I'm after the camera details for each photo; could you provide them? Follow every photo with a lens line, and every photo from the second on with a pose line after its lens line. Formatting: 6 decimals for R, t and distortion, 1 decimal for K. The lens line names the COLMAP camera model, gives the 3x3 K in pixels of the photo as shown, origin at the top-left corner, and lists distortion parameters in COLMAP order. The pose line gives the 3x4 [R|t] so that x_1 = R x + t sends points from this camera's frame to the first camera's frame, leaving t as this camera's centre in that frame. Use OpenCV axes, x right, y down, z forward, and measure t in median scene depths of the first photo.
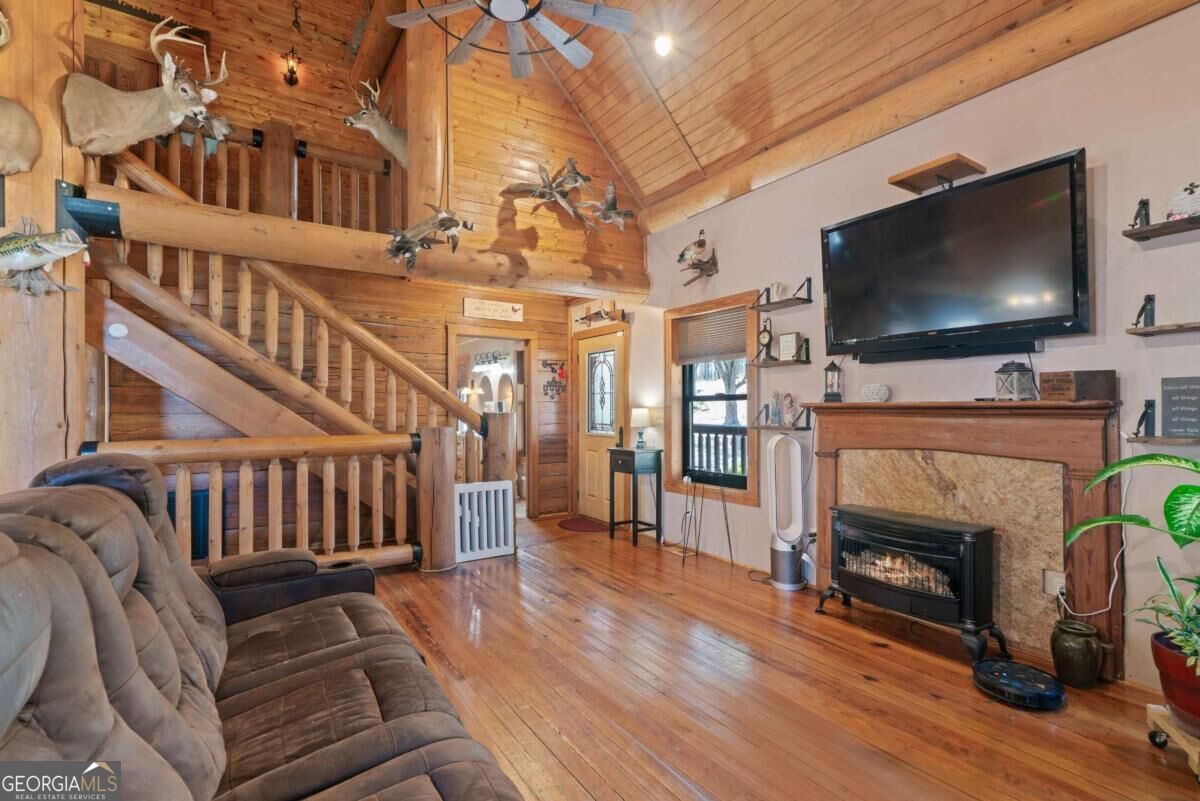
lens RADIAL K [[555.4, 0, 599.0], [0, 555.4, 403.4], [0, 0, 1]] dist [0.001512, 0.000836]
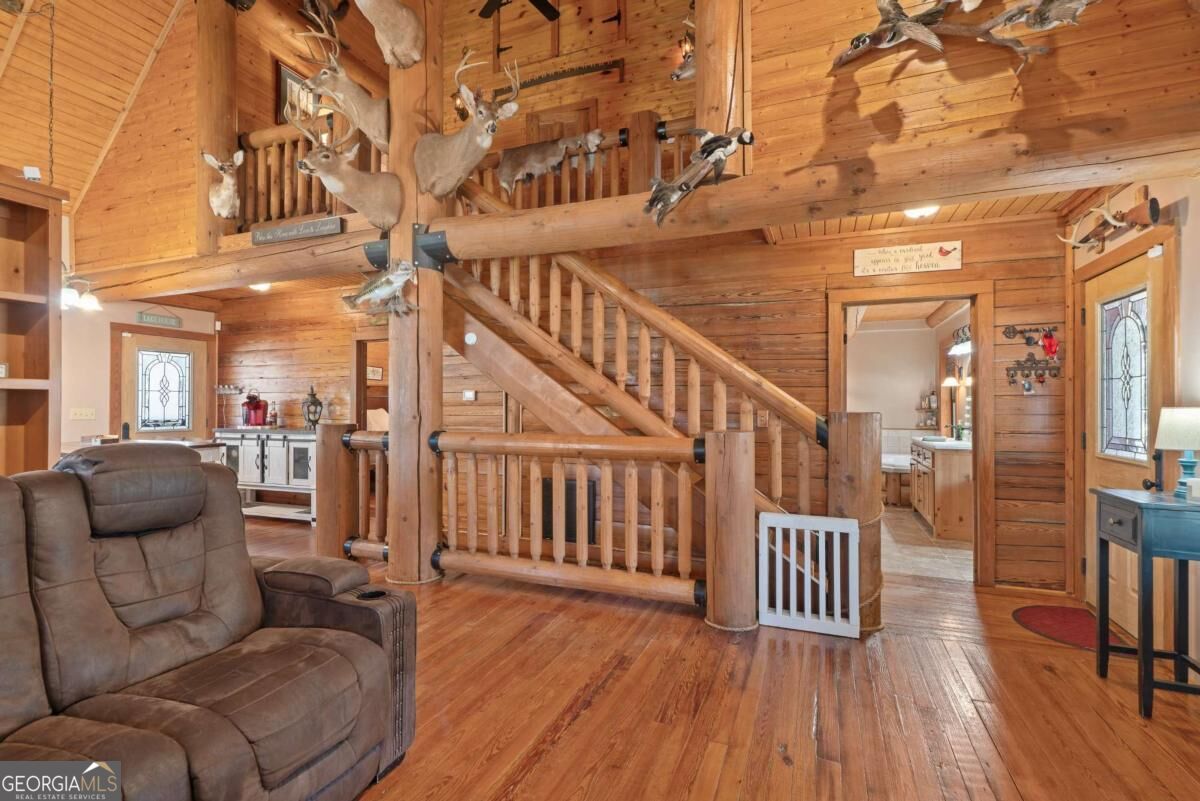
lens RADIAL K [[555.4, 0, 600.2], [0, 555.4, 401.6], [0, 0, 1]] dist [0.001512, 0.000836]
pose [[0.560694, 0.000195, -0.828023, 0.227329], [0.002204, 0.999996, 0.001728, 0.002112], [0.828020, -0.002794, 0.560692, 0.459874]]
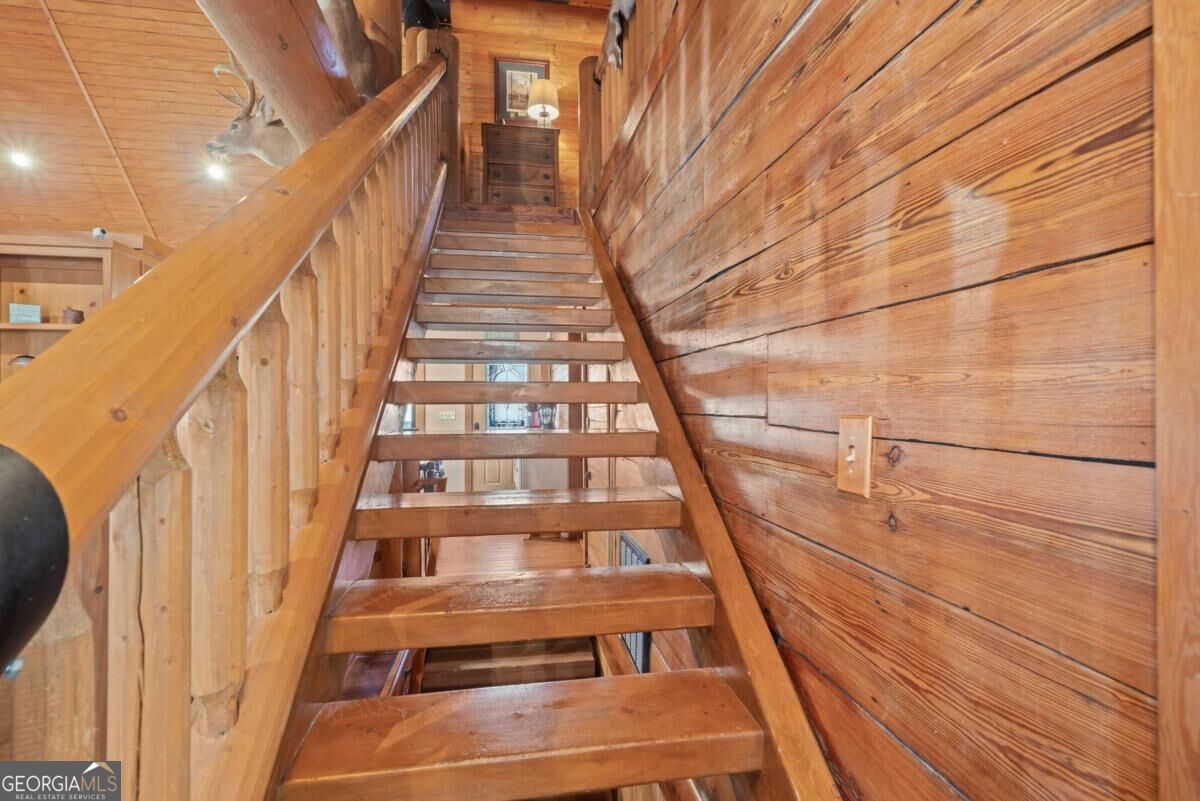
lens RADIAL K [[555.4, 0, 590.3], [0, 555.4, 393.3], [0, 0, 1]] dist [0.001512, 0.000836]
pose [[-0.392819, -0.018842, -0.919423, -0.189803], [0.010930, 0.999624, -0.025156, 0.010398], [0.919551, -0.019930, -0.392465, 1.235996]]
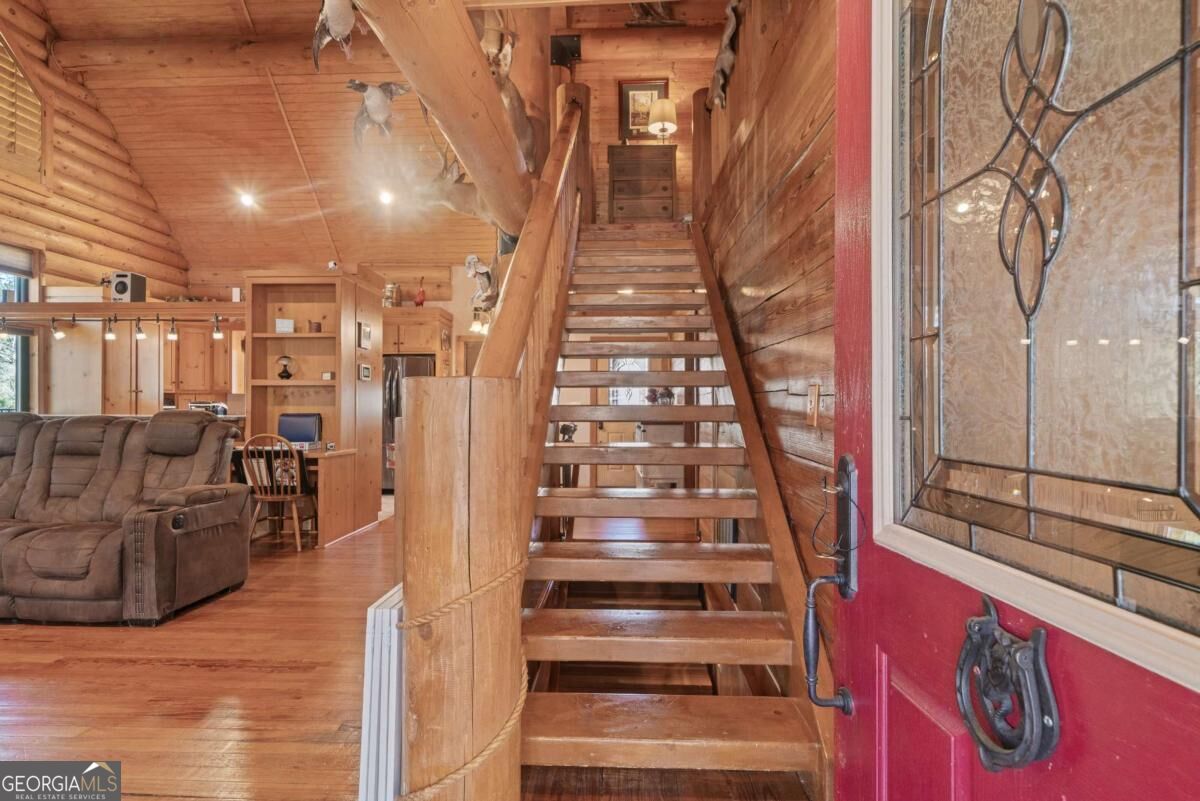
lens RADIAL K [[615.8, 0, 582.0], [0, 615.8, 405.7], [0, 0, 1]] dist [0.000692, 0.001810]
pose [[-0.588006, 0.006256, -0.808832, 0.066988], [0.007644, 0.999968, 0.002178, 0.029459], [0.808821, -0.004902, -0.588035, 1.391395]]
